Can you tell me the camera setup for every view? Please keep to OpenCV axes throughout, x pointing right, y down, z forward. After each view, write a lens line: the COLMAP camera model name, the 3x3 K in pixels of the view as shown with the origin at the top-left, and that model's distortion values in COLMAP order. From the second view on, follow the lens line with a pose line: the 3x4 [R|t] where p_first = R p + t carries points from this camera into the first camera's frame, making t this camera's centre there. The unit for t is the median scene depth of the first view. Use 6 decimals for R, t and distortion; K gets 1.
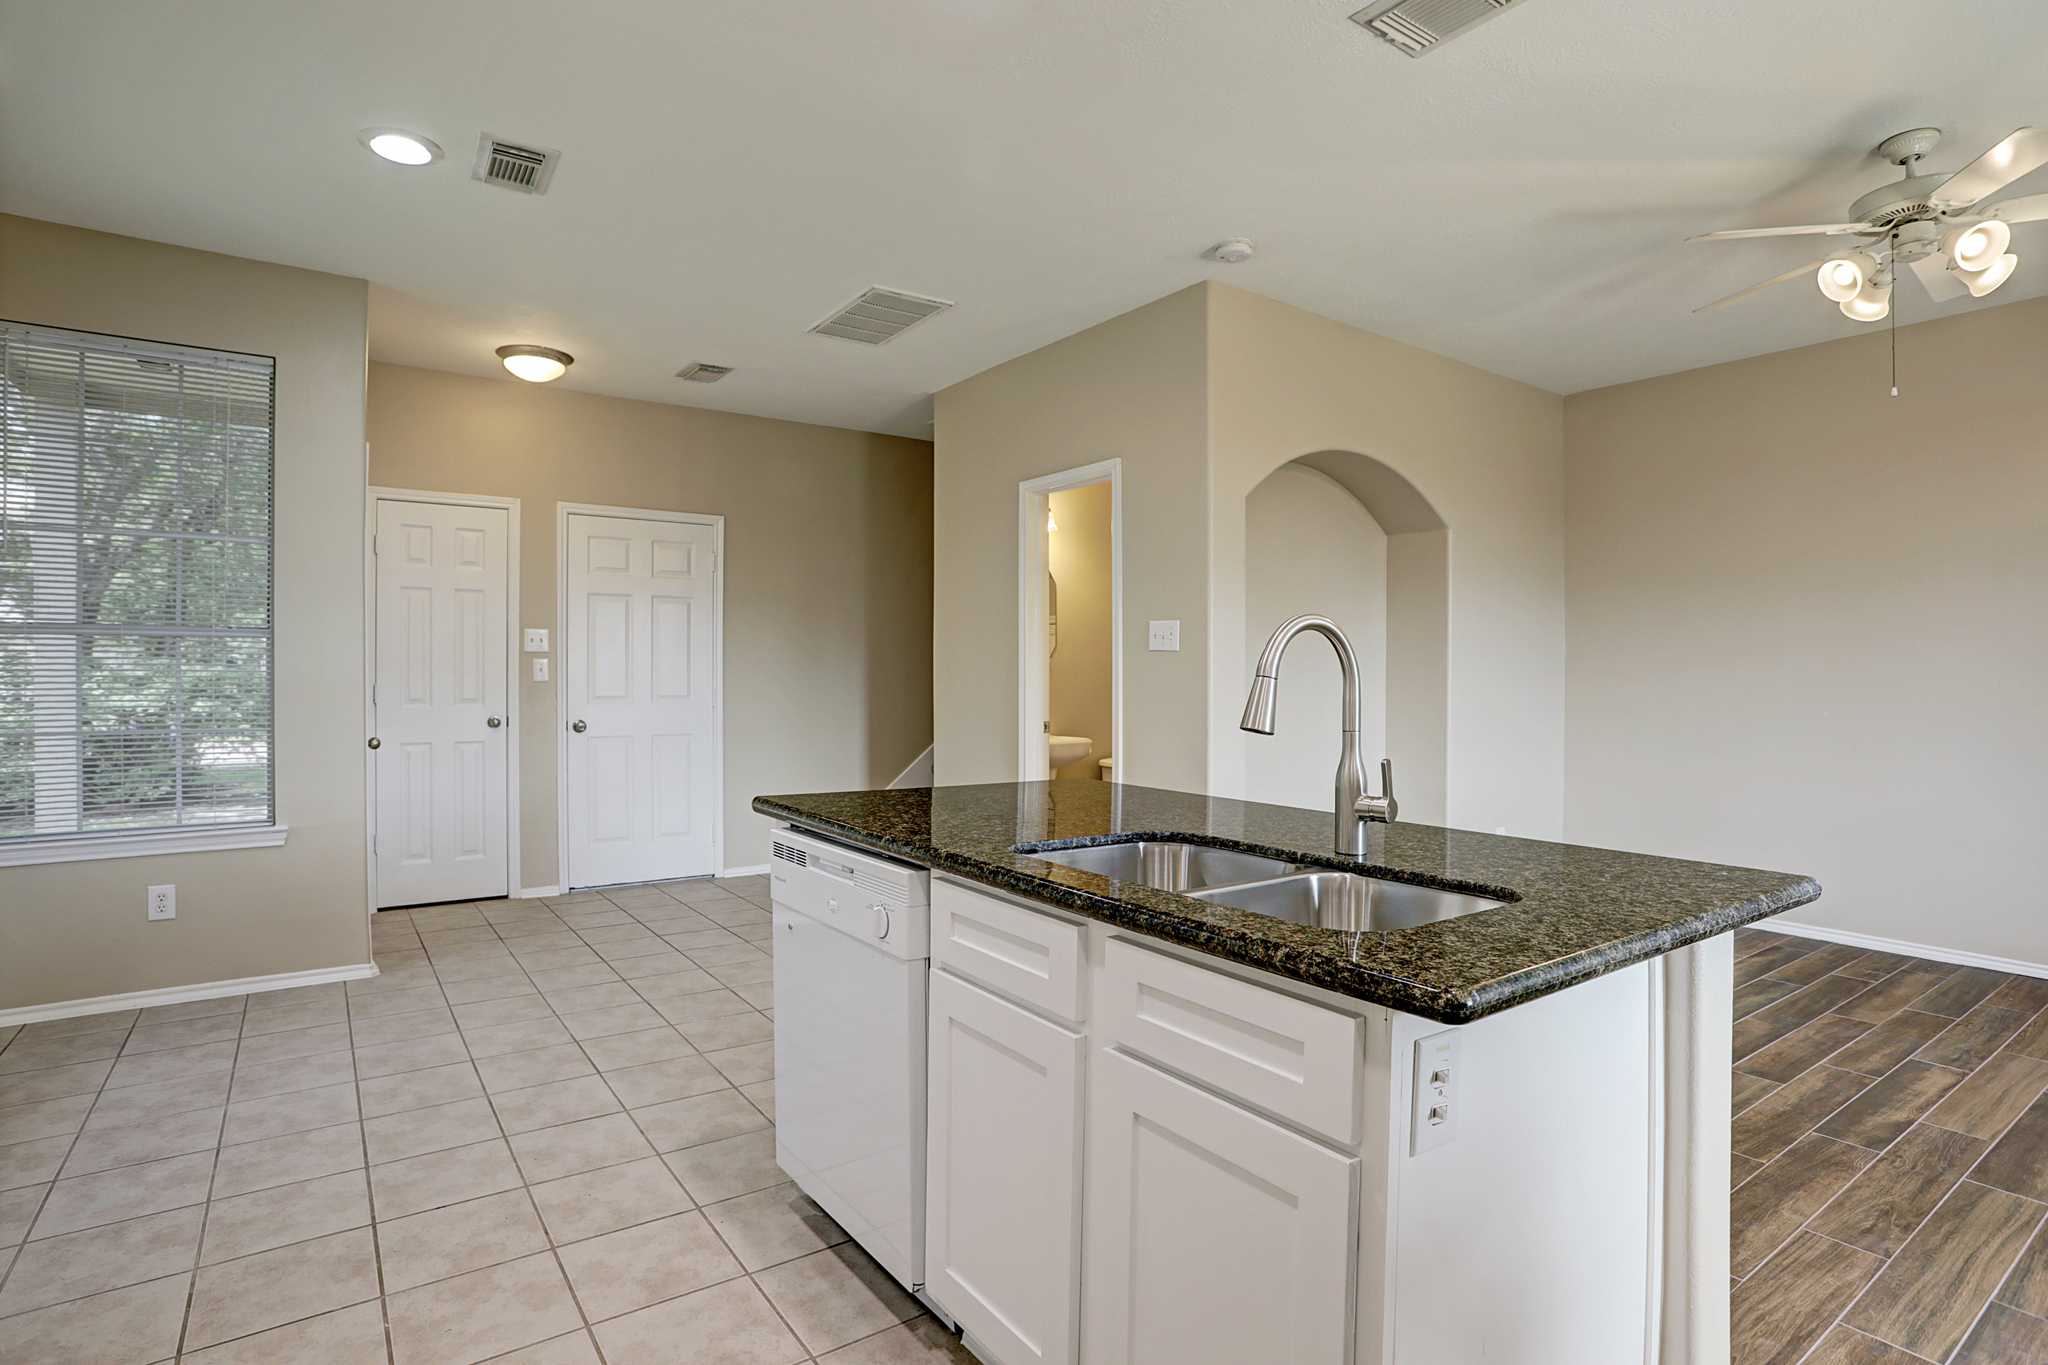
lens RADIAL K [[1028.2, 0, 1024.0], [0, 1028.2, 682.5], [0, 0, 1]] dist [-0.002016, 0.001496]
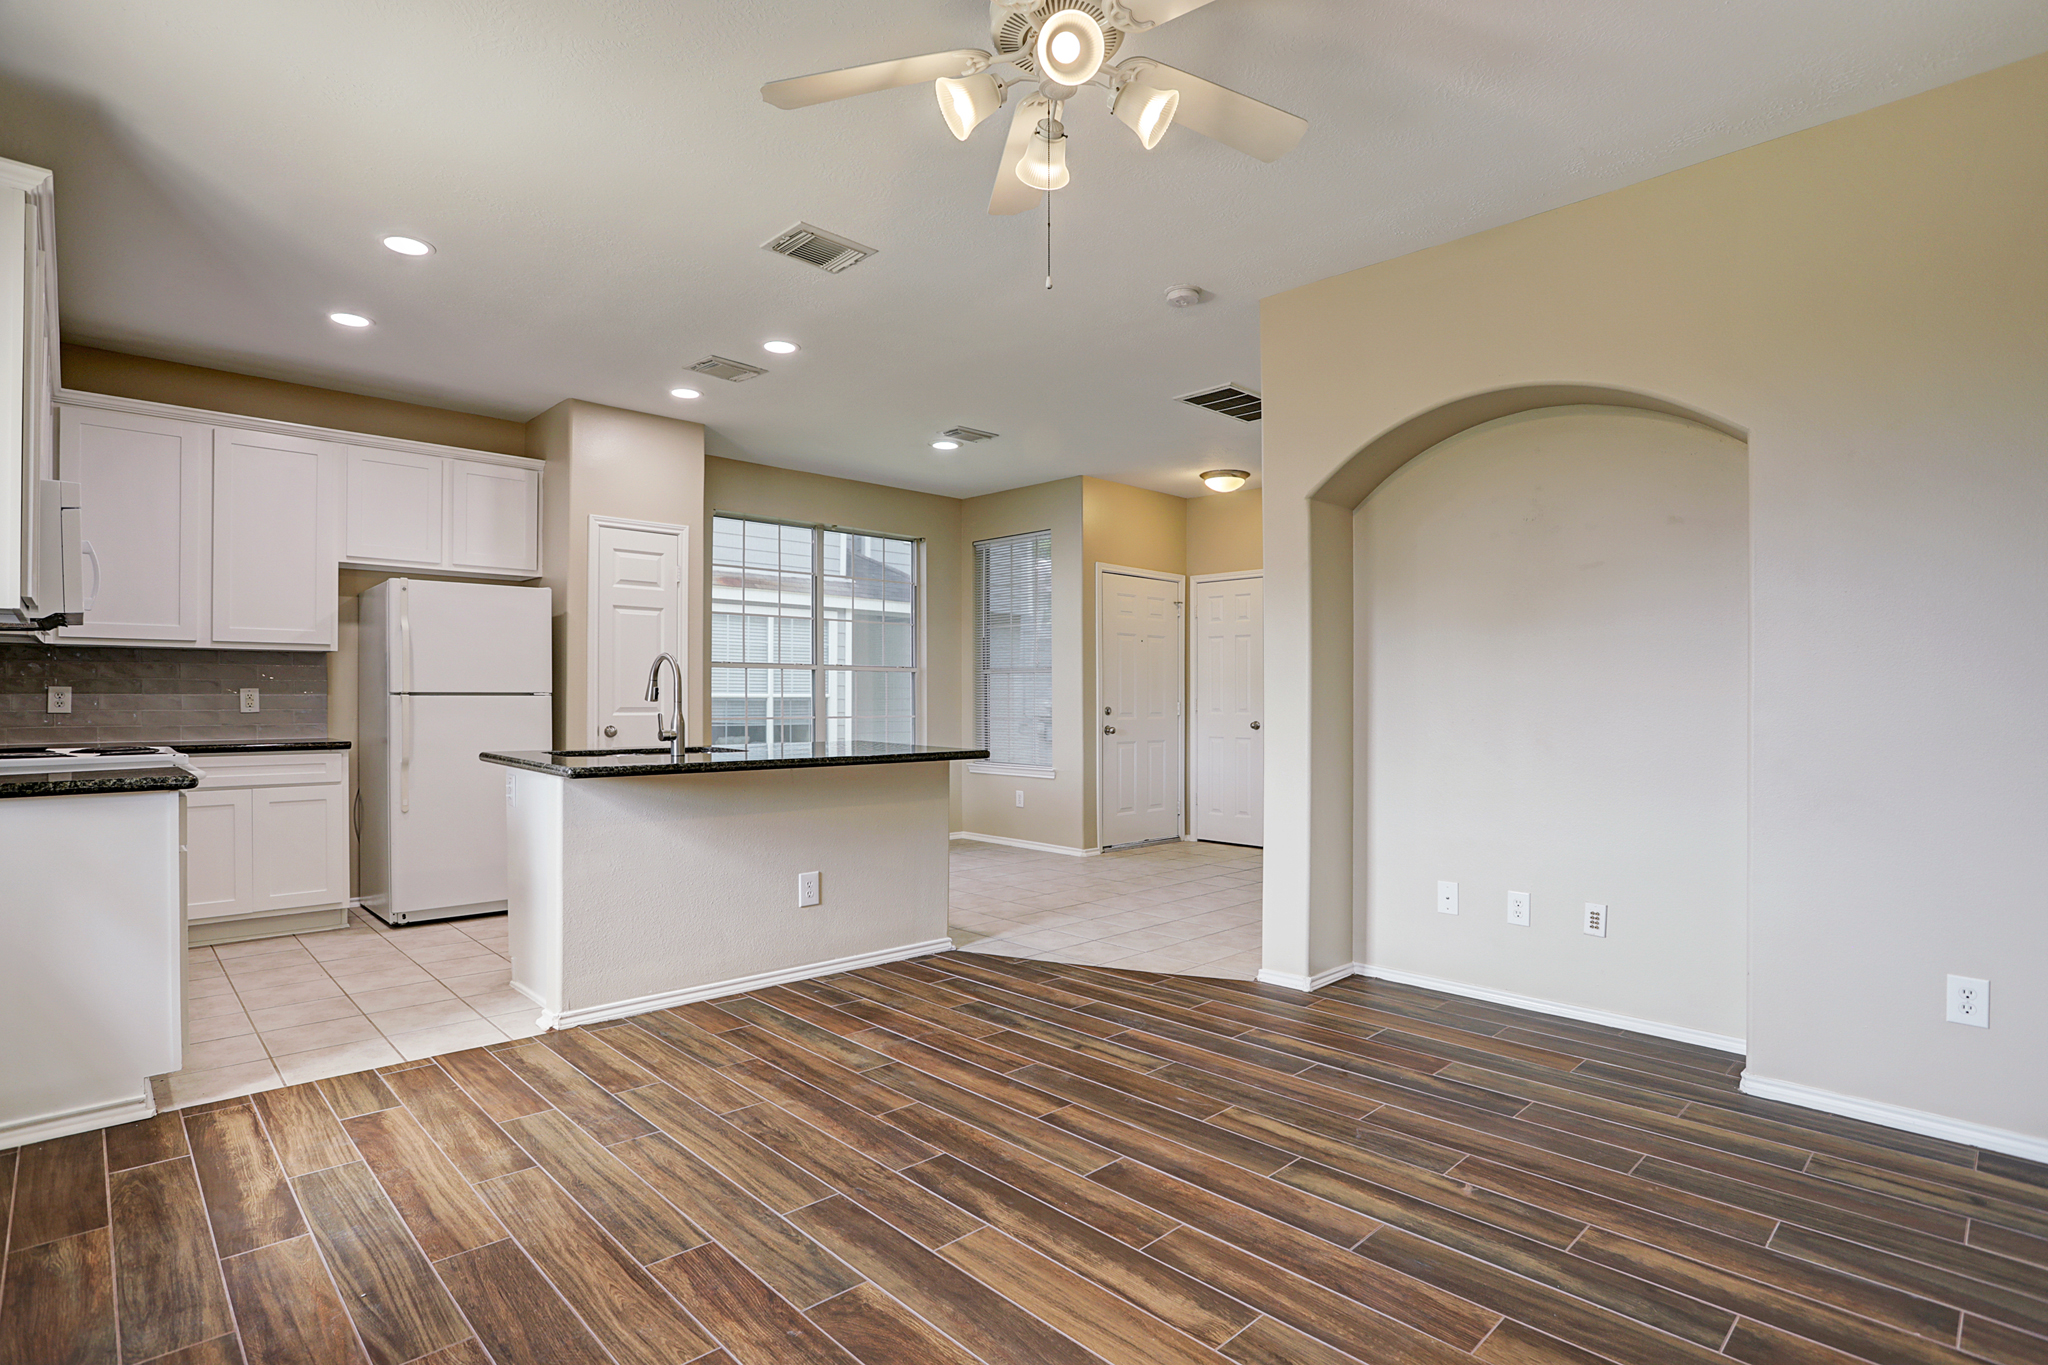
lens RADIAL K [[1028.2, 0, 1024.0], [0, 1028.2, 682.5], [0, 0, 1]] dist [-0.002016, 0.001496]
pose [[0.108398, -0.027798, -0.993719, 1.626173], [0.006395, 0.999608, -0.027265, 0.028480], [0.994087, -0.003400, 0.108533, 0.913995]]
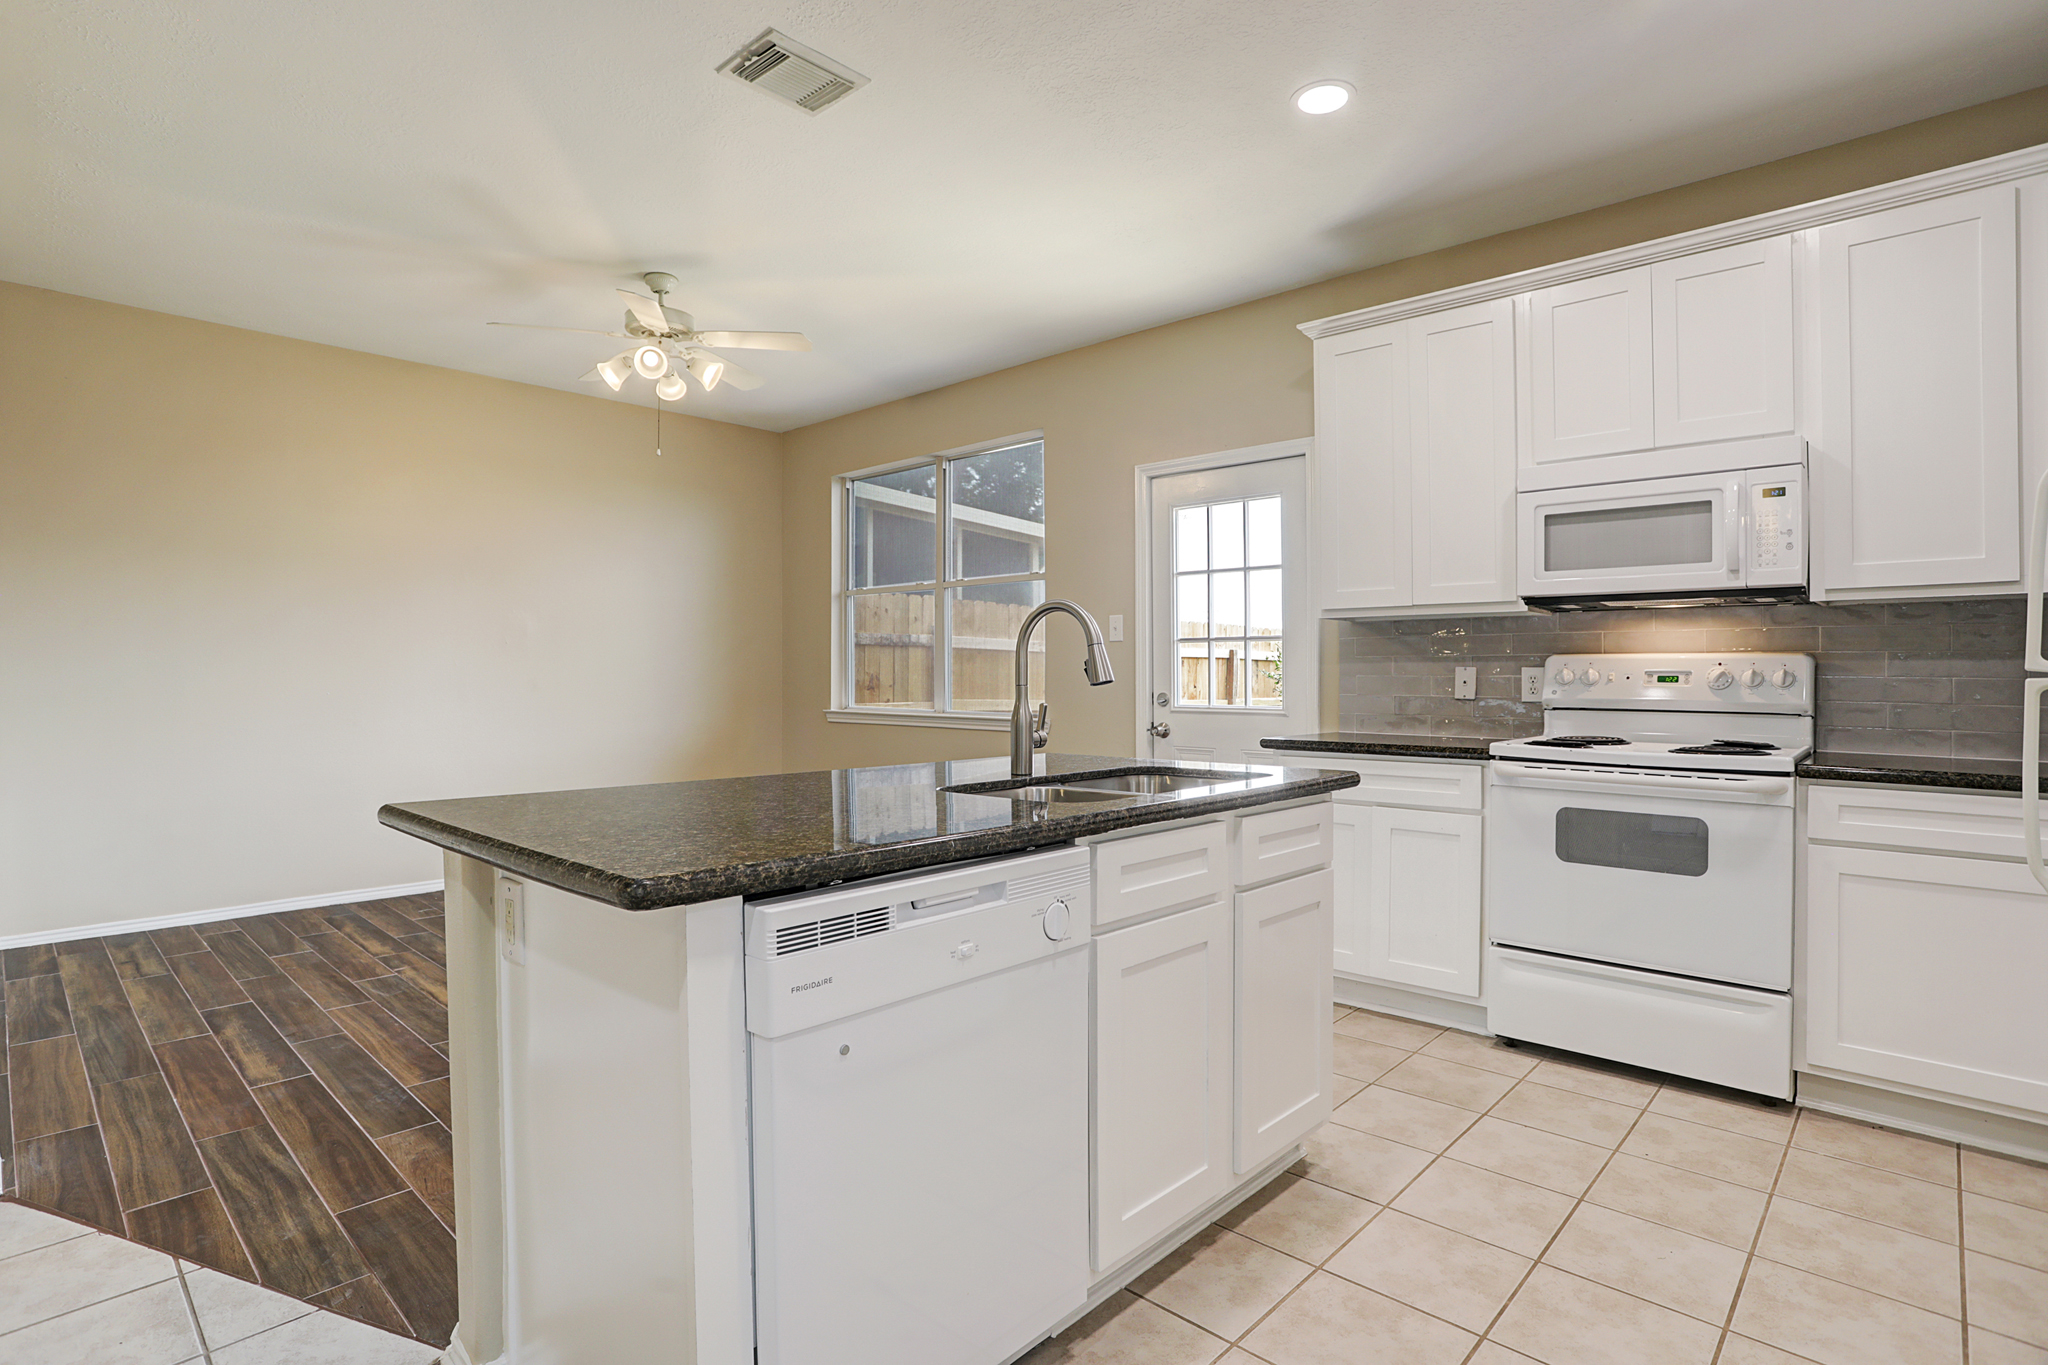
lens RADIAL K [[992.6, 0, 1024.0], [0, 992.6, 682.5], [0, 0, 1]] dist [-0.001142, 0.000267]
pose [[-0.182988, -0.009958, 0.983065, -0.590551], [0.014284, 0.999816, 0.012786, 0.022757], [-0.983011, 0.016382, -0.182812, 0.767997]]
